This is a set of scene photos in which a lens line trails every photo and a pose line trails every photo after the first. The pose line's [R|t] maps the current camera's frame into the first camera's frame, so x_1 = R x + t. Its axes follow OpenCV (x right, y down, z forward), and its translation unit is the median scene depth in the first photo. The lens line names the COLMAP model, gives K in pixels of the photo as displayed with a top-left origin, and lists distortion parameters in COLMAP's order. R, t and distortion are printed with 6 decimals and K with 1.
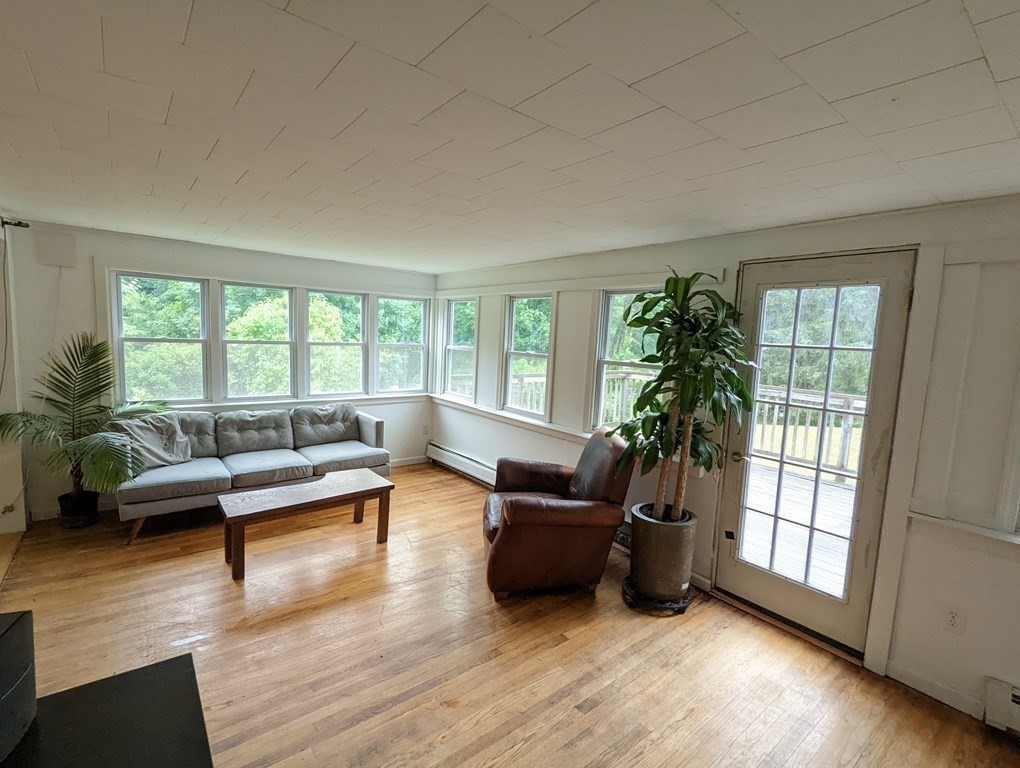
lens RADIAL K [[483.6, 0, 508.2], [0, 483.6, 386.0], [0, 0, 1]] dist [0.001287, 0.000880]
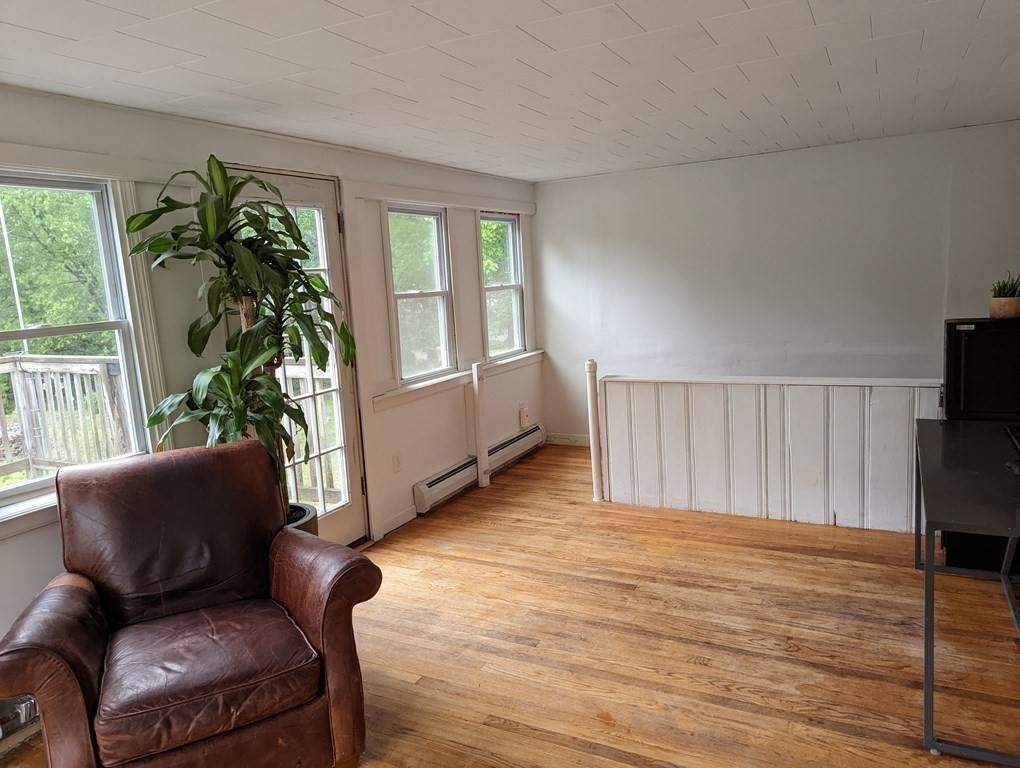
lens RADIAL K [[713.1, 0, 509.3], [0, 713.1, 381.5], [0, 0, 1]] dist [0.001562, -0.000123]
pose [[-0.411689, -0.155828, 0.897903, -0.972927], [0.139333, 0.962926, 0.230997, -0.159432], [-0.900610, 0.220206, -0.374714, 1.396948]]
